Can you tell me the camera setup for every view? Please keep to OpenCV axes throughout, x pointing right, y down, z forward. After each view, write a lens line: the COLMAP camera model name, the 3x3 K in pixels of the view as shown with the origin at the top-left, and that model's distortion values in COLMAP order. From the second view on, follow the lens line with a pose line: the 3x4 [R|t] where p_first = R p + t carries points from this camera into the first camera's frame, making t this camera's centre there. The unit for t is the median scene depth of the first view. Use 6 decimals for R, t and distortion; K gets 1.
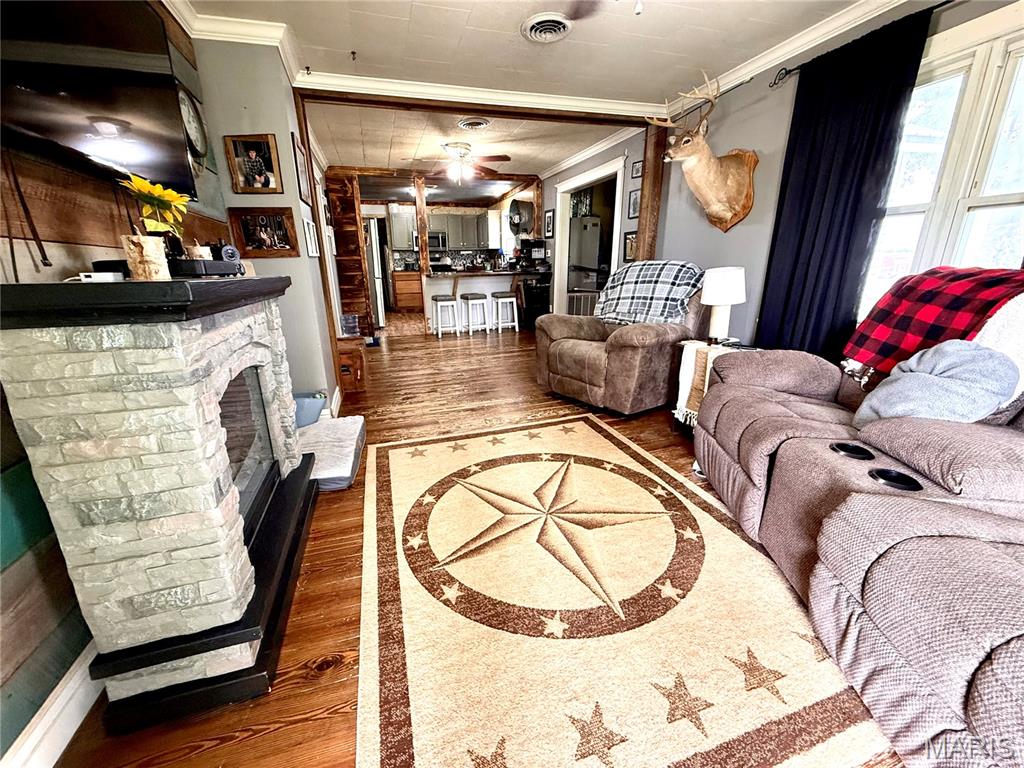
lens RADIAL K [[413.9, 0, 509.7], [0, 413.9, 386.3], [0, 0, 1]] dist [0.000607, 0.000212]
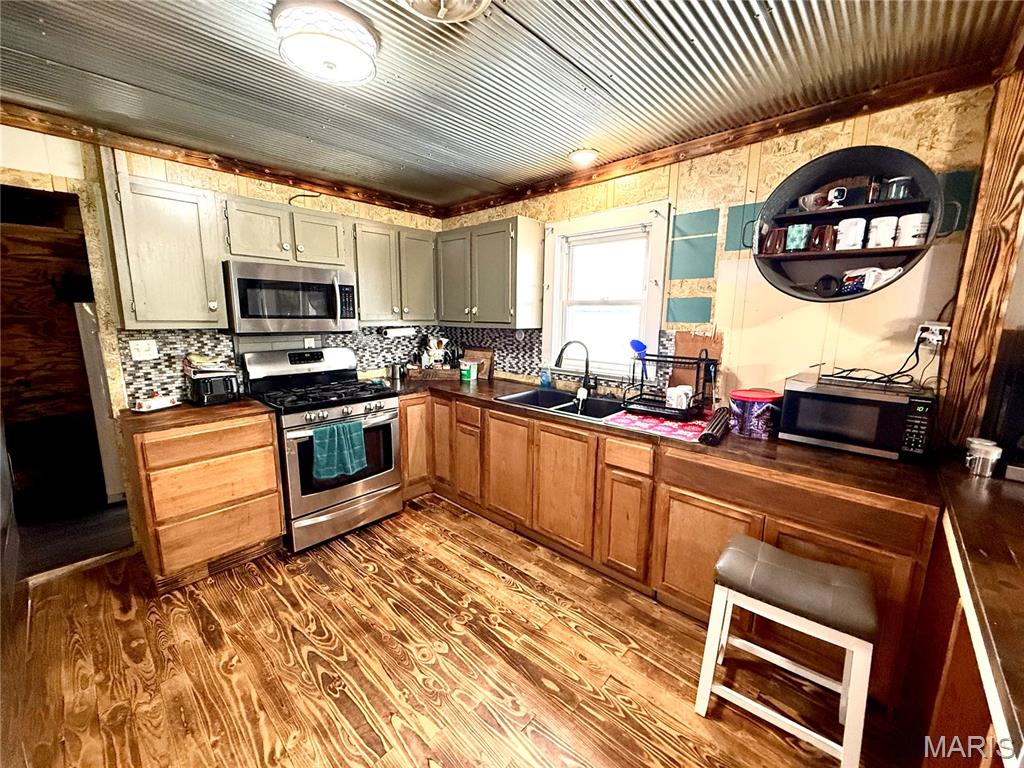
lens RADIAL K [[413.9, 0, 512.5], [0, 413.9, 384.3], [0, 0, 1]] dist [0.000607, 0.000212]
pose [[0.866213, -0.063934, 0.495568, -0.204889], [0.127771, 0.987149, -0.095980, -0.241403], [-0.483063, 0.146458, 0.863250, 0.677238]]
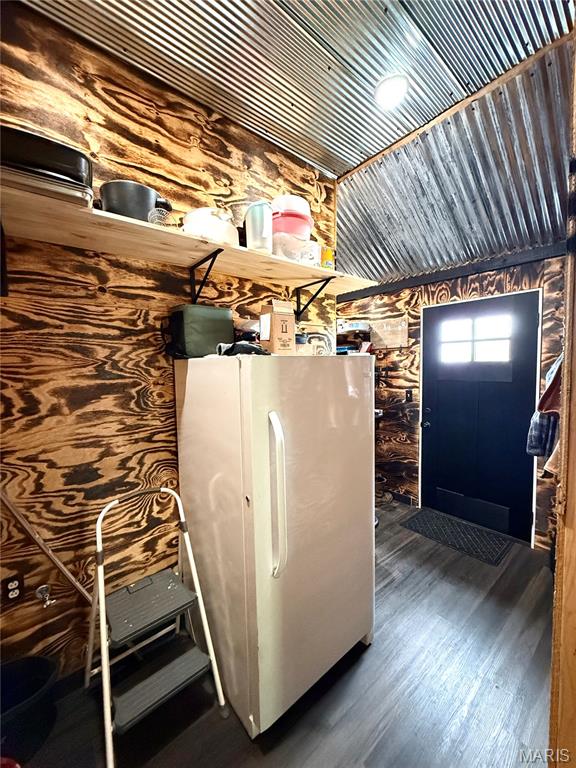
lens RADIAL K [[310.4, 0, 286.3], [0, 310.4, 381.0], [0, 0, 1]] dist [0.000607, 0.000212]
pose [[0.923091, -0.010577, 0.384436, -0.304434], [0.105718, 0.968091, -0.227208, -0.300927], [-0.369765, 0.250375, 0.894755, 0.870386]]
